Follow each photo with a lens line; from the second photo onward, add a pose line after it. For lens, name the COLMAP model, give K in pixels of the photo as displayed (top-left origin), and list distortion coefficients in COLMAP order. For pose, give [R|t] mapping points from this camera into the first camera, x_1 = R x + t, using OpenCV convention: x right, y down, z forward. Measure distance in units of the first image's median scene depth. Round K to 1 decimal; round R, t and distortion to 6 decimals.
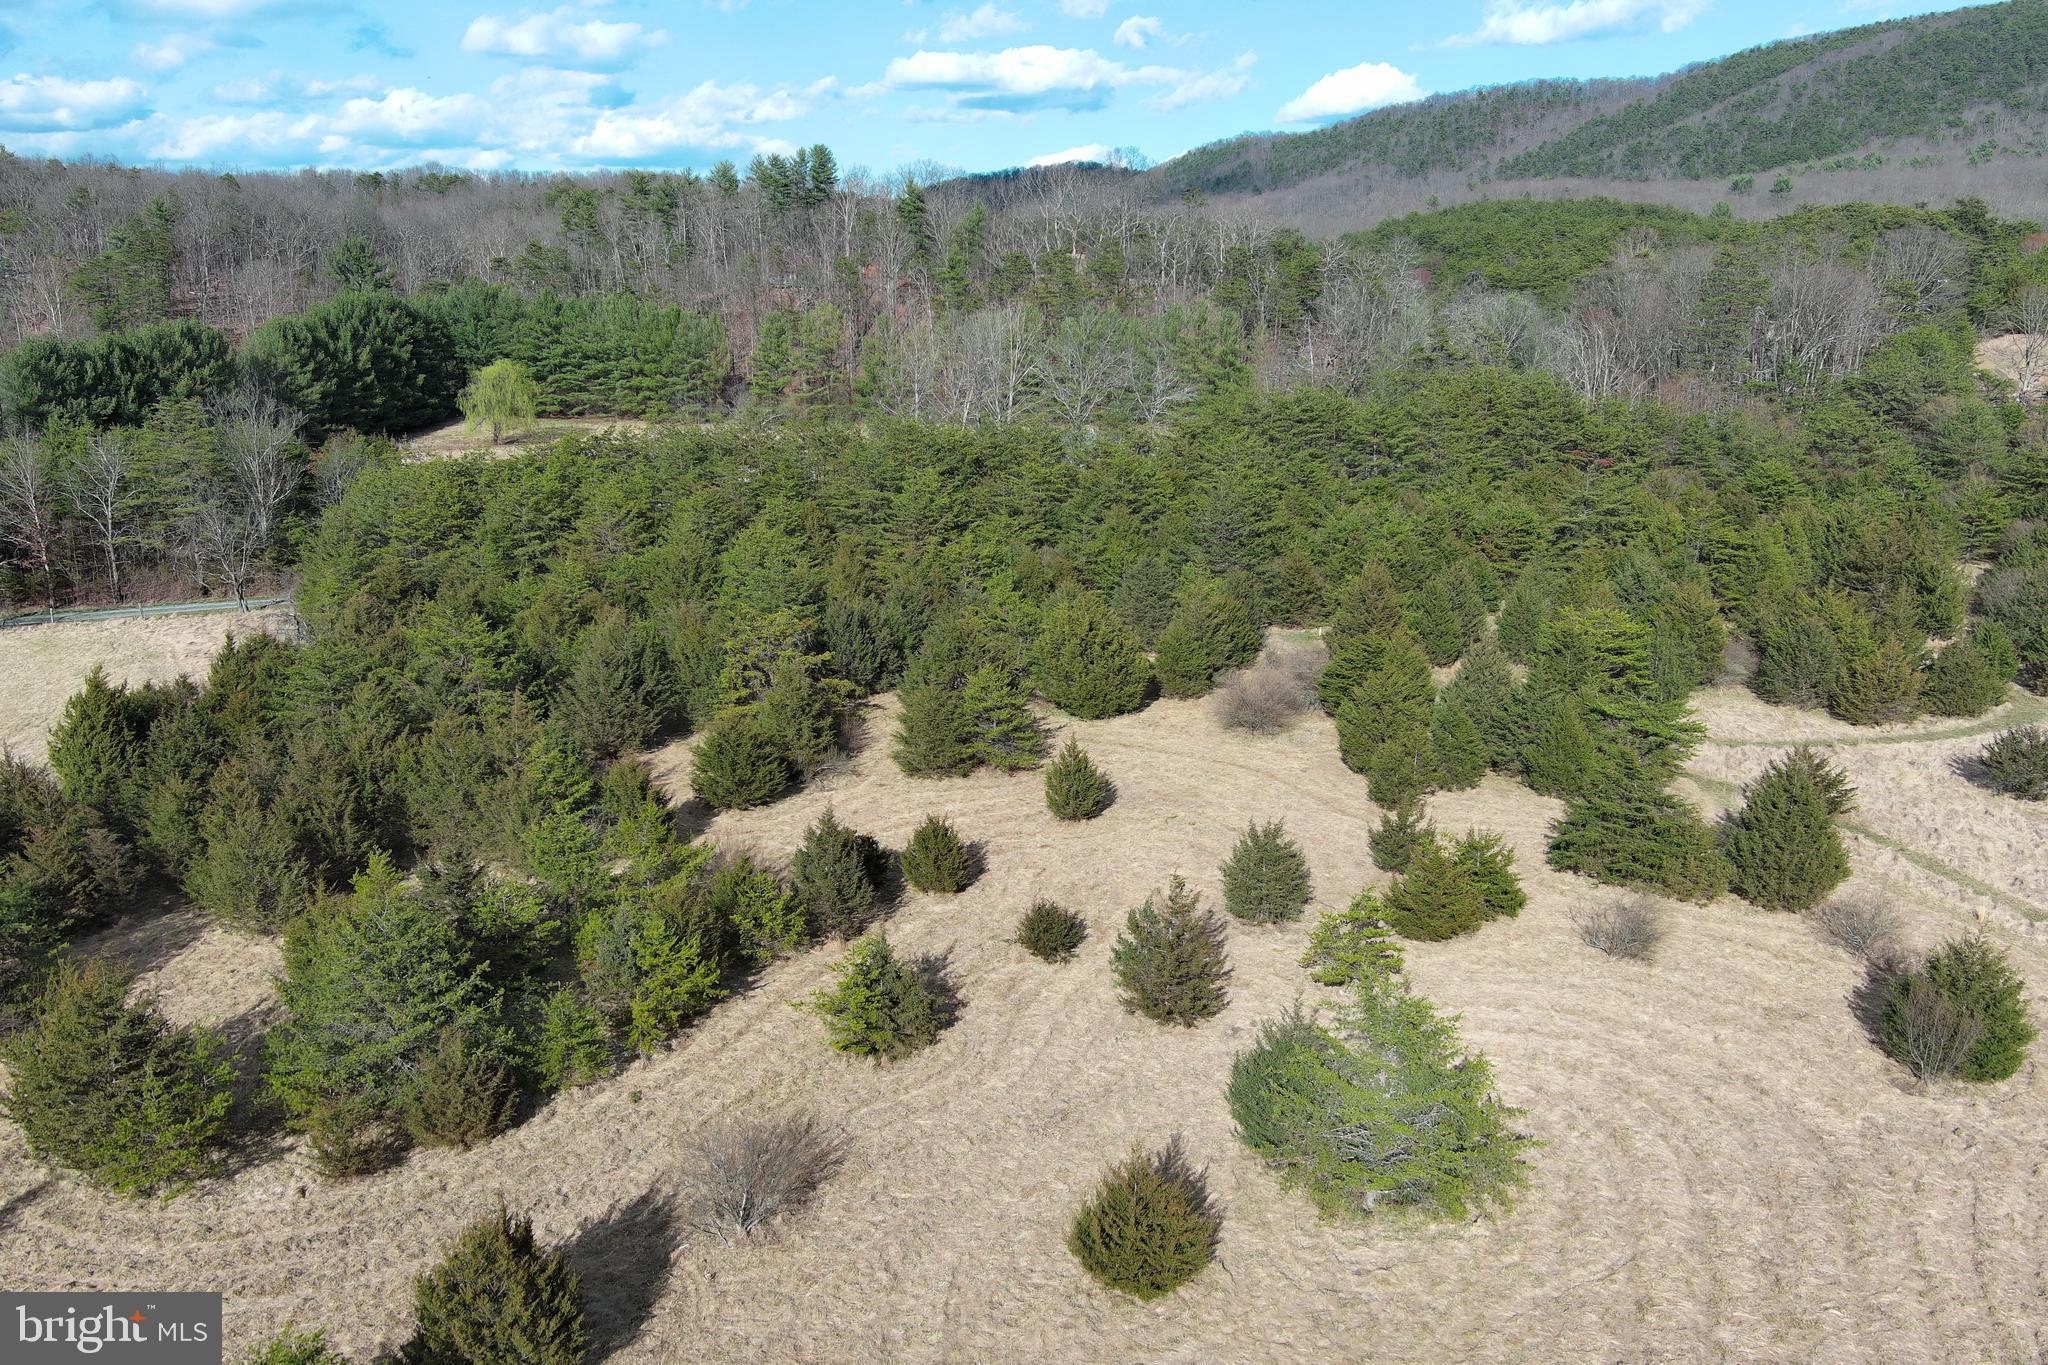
lens RADIAL K [[1578.7, 0, 1022.1], [0, 1578.7, 692.6], [0, 0, 1]] dist [0.042486, -0.062298]
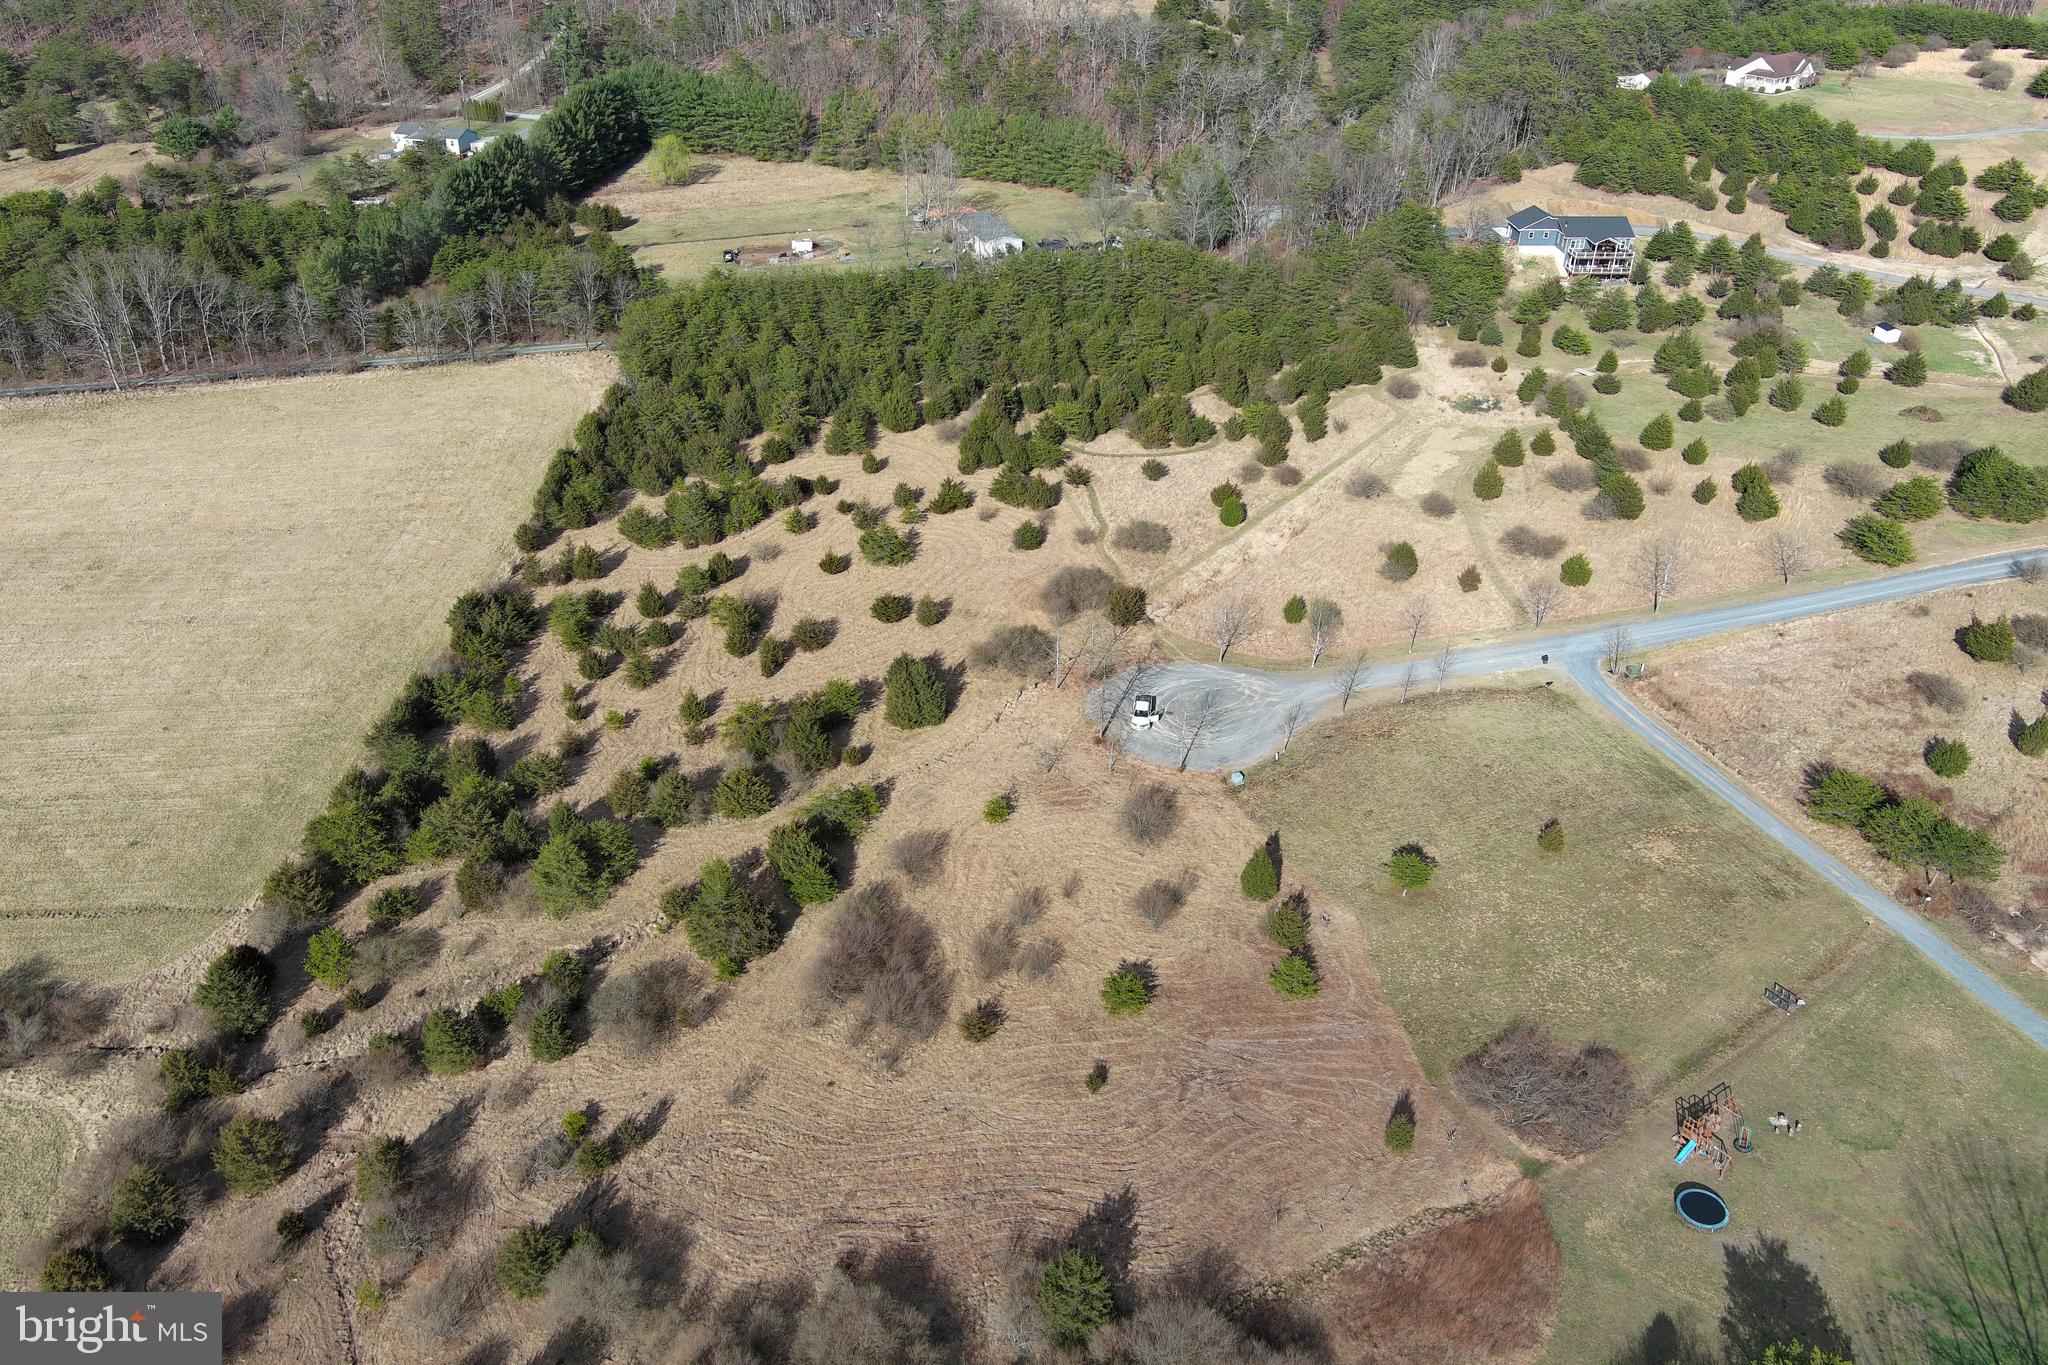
lens RADIAL K [[1578.7, 0, 1022.1], [0, 1578.7, 692.6], [0, 0, 1]] dist [0.042486, -0.062298]
pose [[0.995777, 0.060609, -0.068948, 0.176342], [-0.038257, 0.956720, 0.288483, -0.131111], [0.083449, -0.284628, 0.954999, -0.670827]]
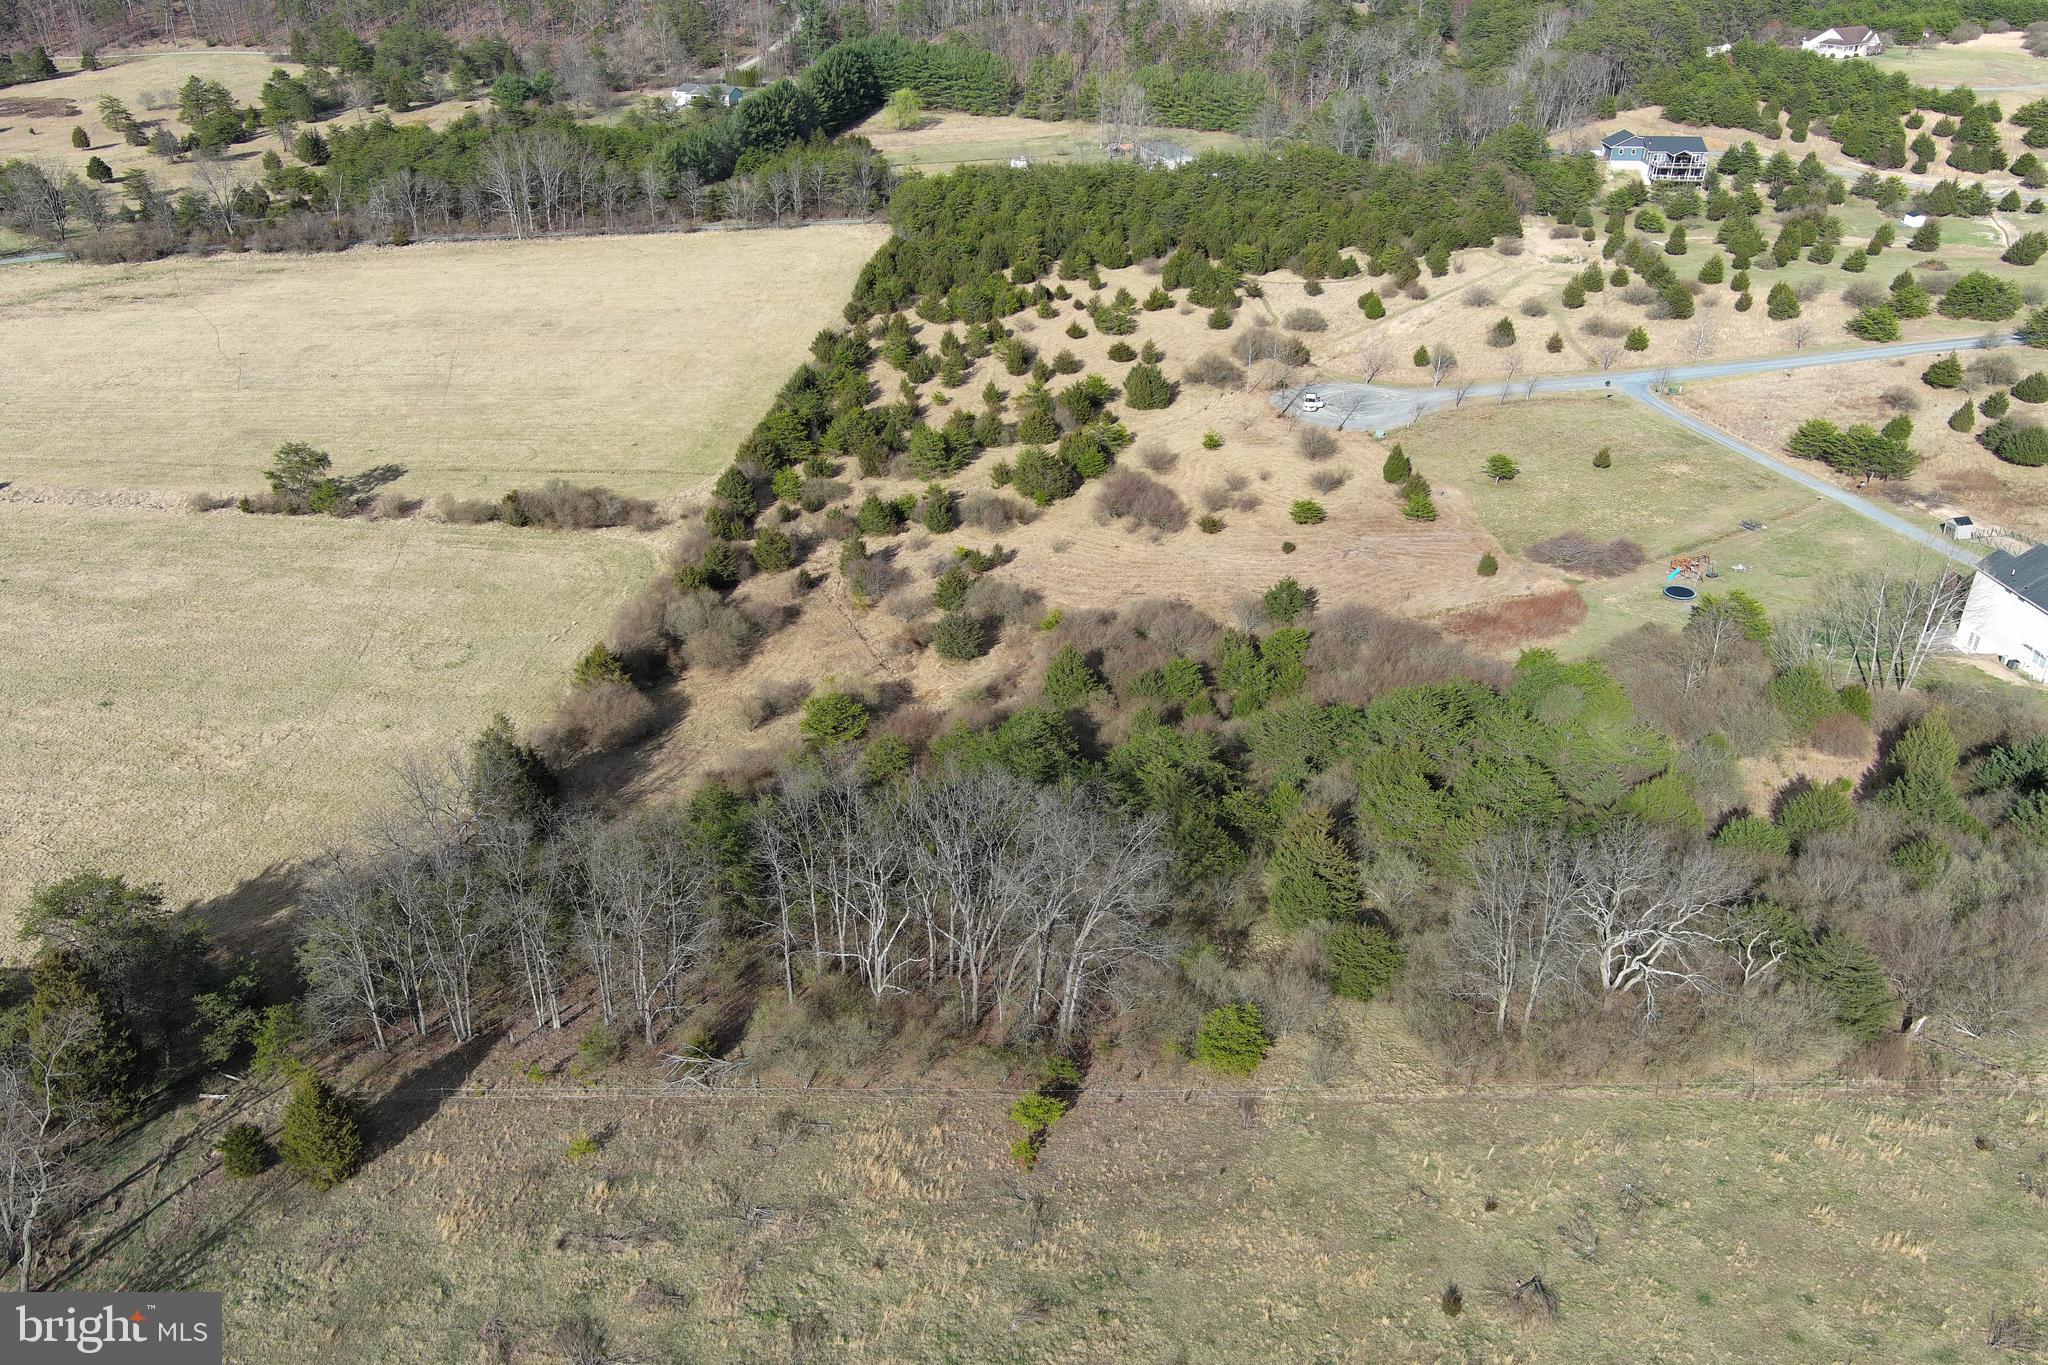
lens RADIAL K [[1578.7, 0, 1022.1], [0, 1578.7, 692.6], [0, 0, 1]] dist [0.042486, -0.062298]
pose [[0.986533, 0.087525, -0.138174, 0.155875], [-0.050122, 0.965908, 0.253987, 0.015202], [0.155694, -0.243641, 0.957287, -1.023891]]
